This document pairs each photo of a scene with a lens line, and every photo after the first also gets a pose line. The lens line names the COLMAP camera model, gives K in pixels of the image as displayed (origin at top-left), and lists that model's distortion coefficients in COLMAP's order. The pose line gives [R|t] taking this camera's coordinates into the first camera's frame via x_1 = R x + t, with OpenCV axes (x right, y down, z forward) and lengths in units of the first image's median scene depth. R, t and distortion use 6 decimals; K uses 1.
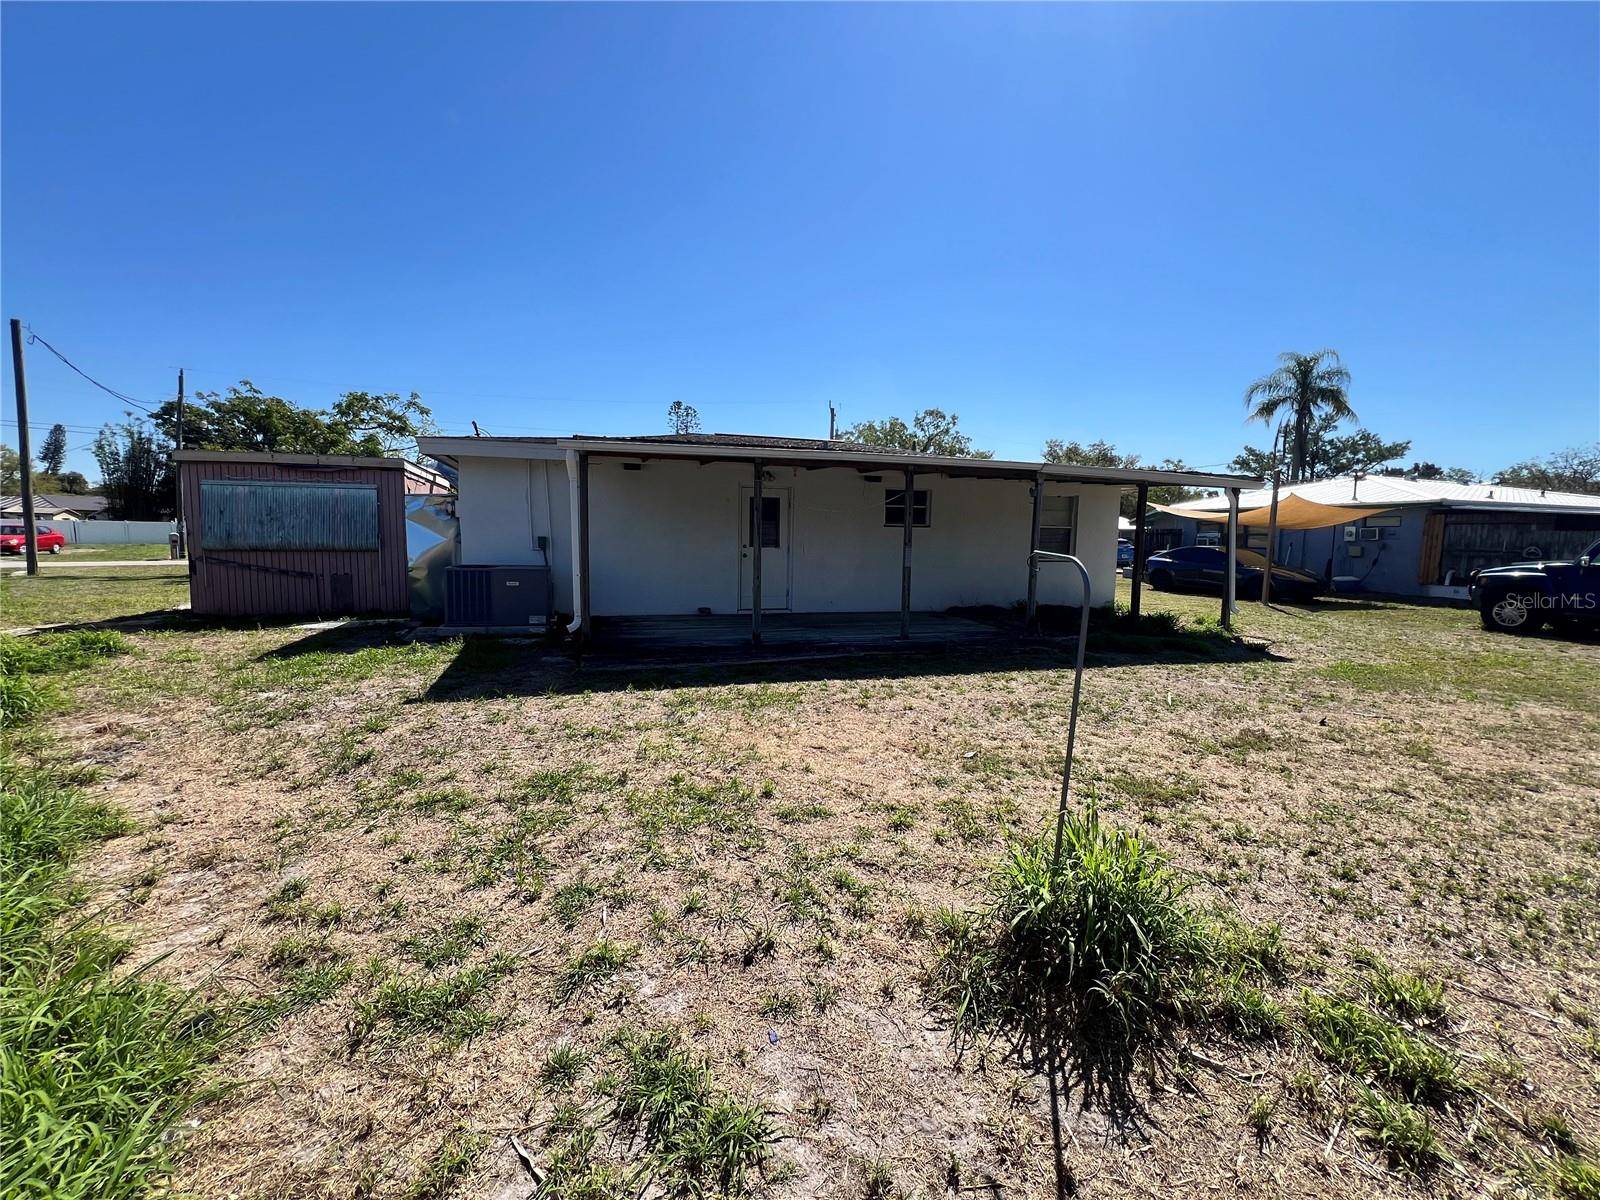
lens RADIAL K [[639.2, 0, 798.5], [0, 639.2, 603.4], [0, 0, 1]] dist [-0.002300, 0.000231]
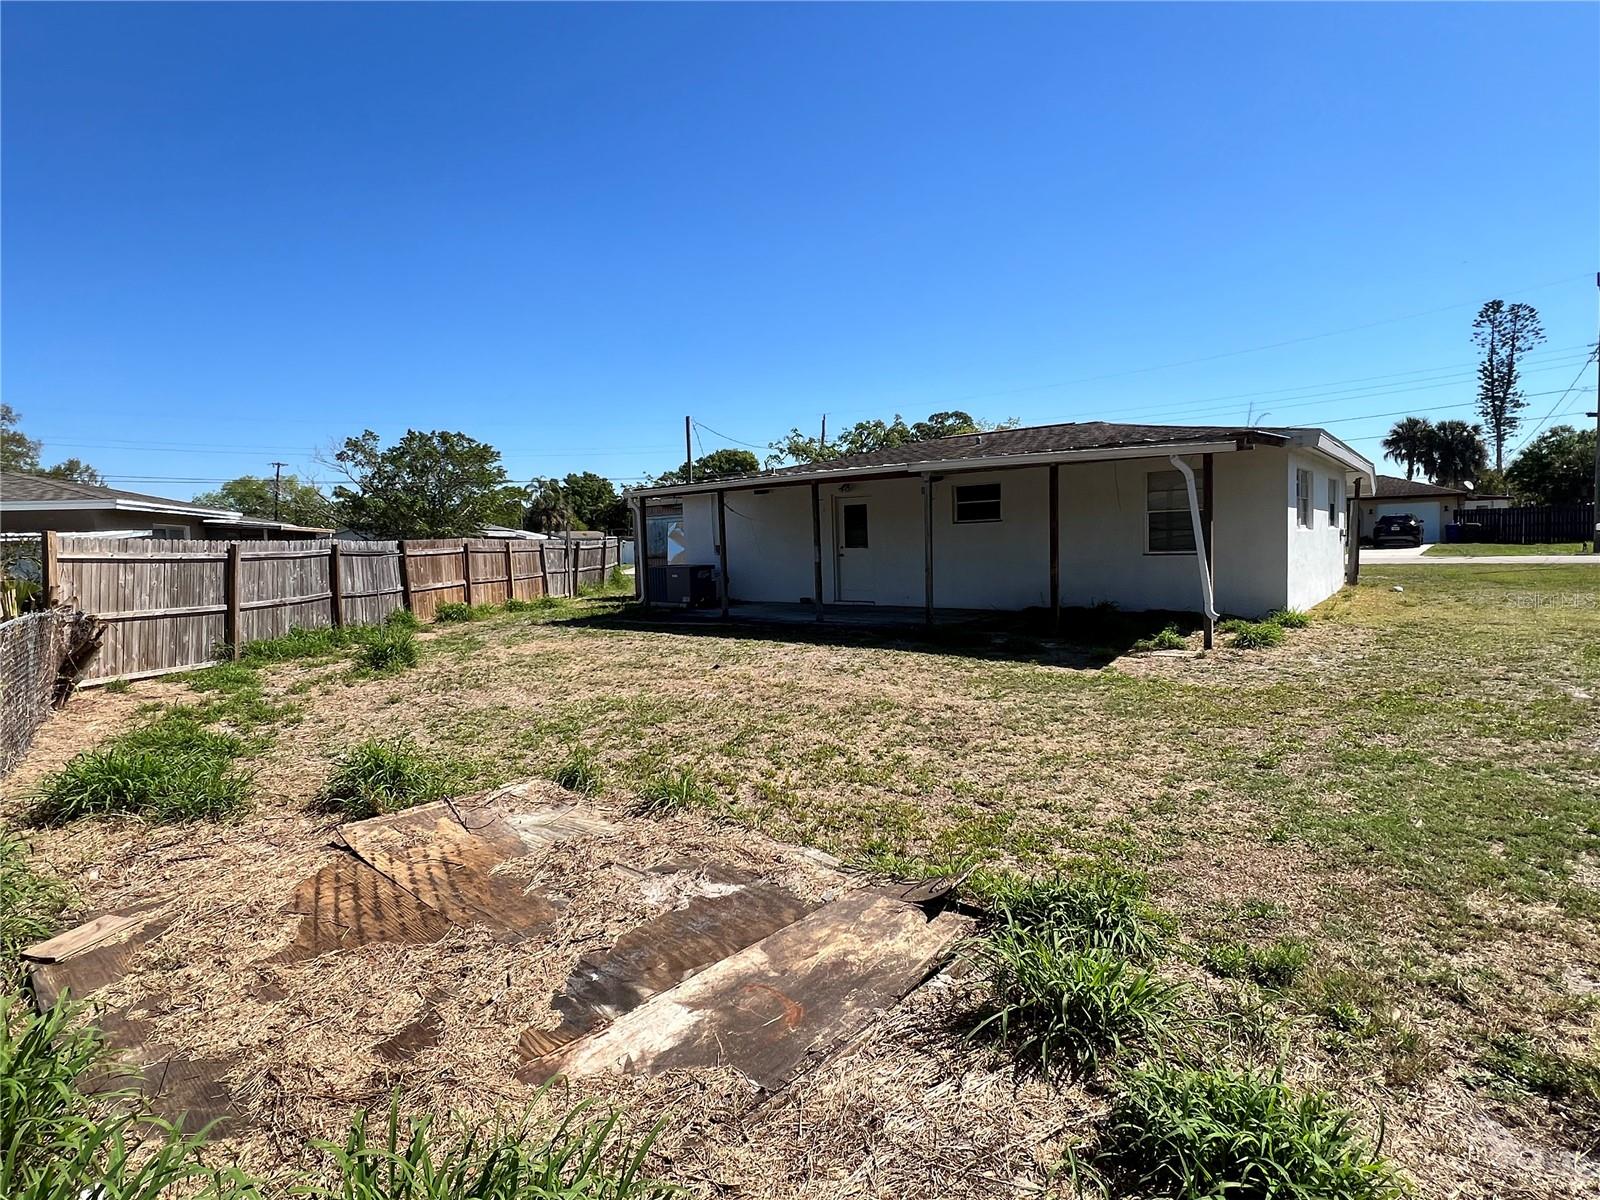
lens RADIAL K [[851.8, 0, 807.6], [0, 851.8, 608.2], [0, 0, 1]] dist [-0.004497, 0.001795]
pose [[0.580740, 0.031047, -0.813497, 1.128930], [-0.044384, 0.998994, 0.006441, 0.016173], [0.812878, 0.032365, 0.581534, 0.026363]]
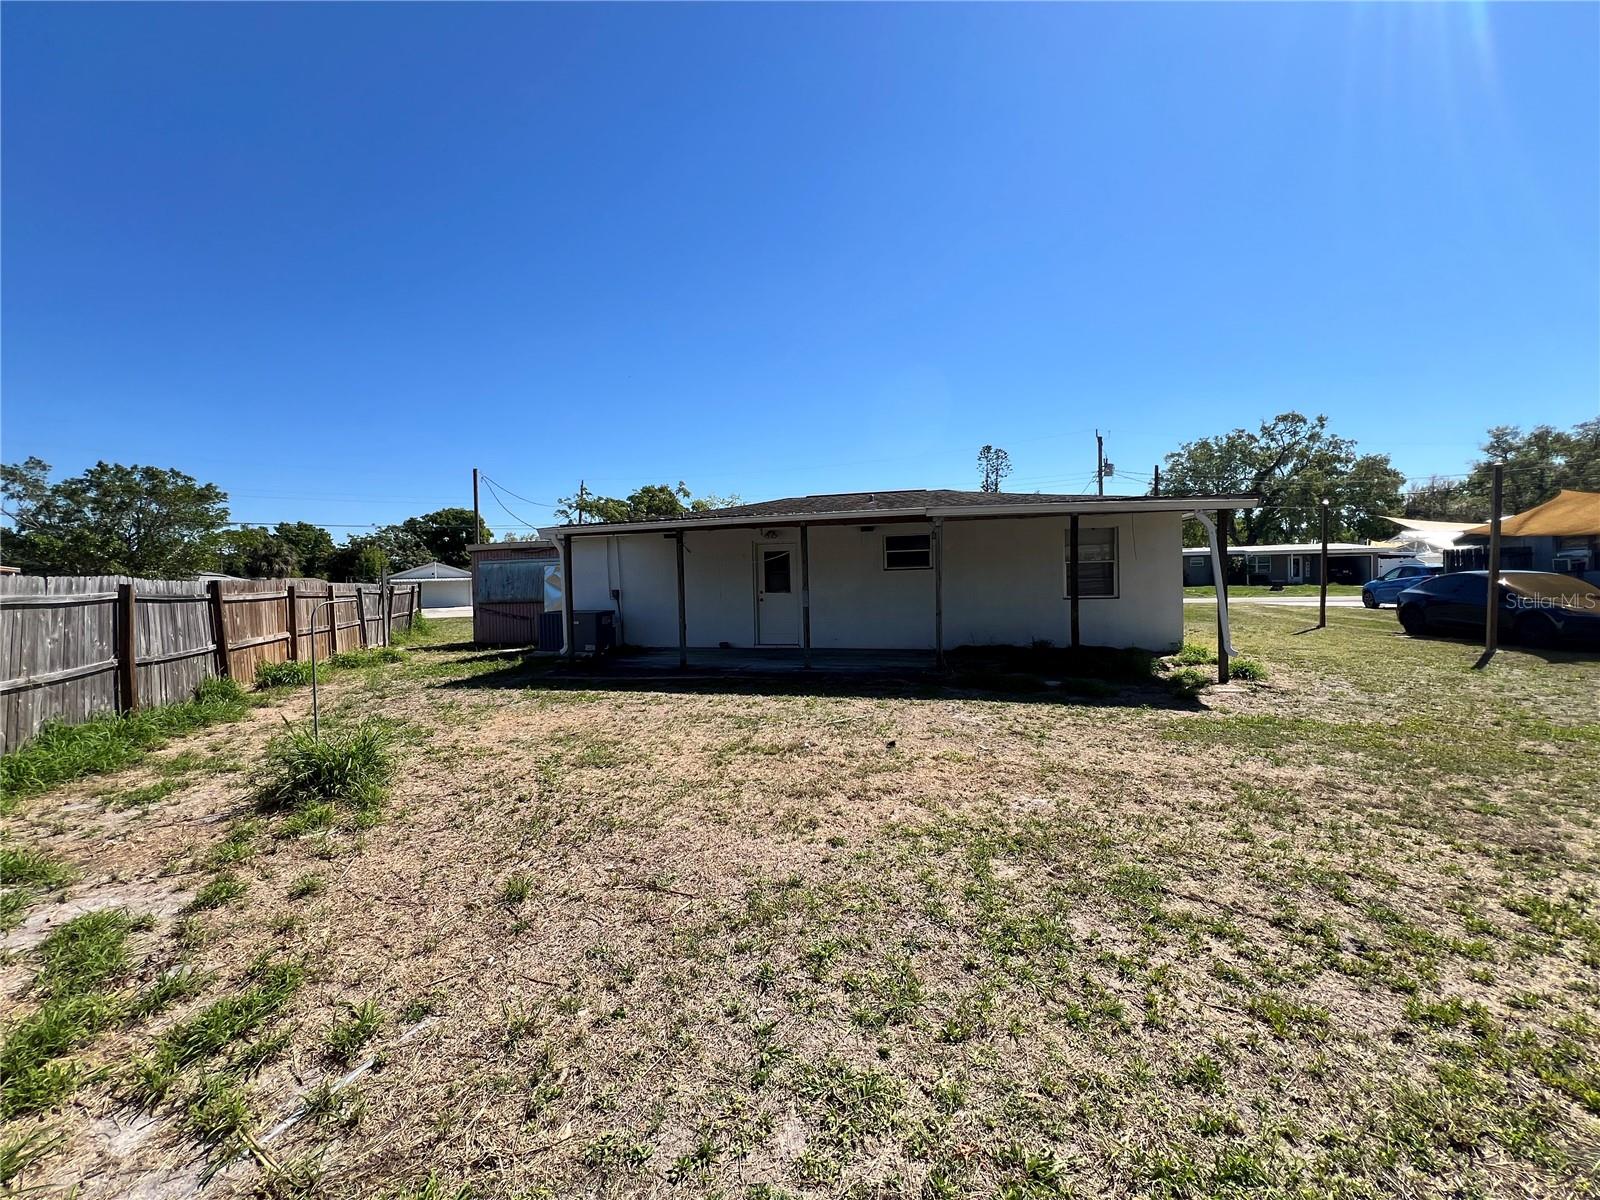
lens RADIAL K [[639.2, 0, 801.6], [0, 639.2, 594.2], [0, 0, 1]] dist [-0.002300, 0.000231]
pose [[0.868476, -0.025880, -0.495055, 0.564809], [-0.014771, 0.996842, -0.078024, 0.008303], [0.495511, 0.075074, 0.865351, -0.018236]]
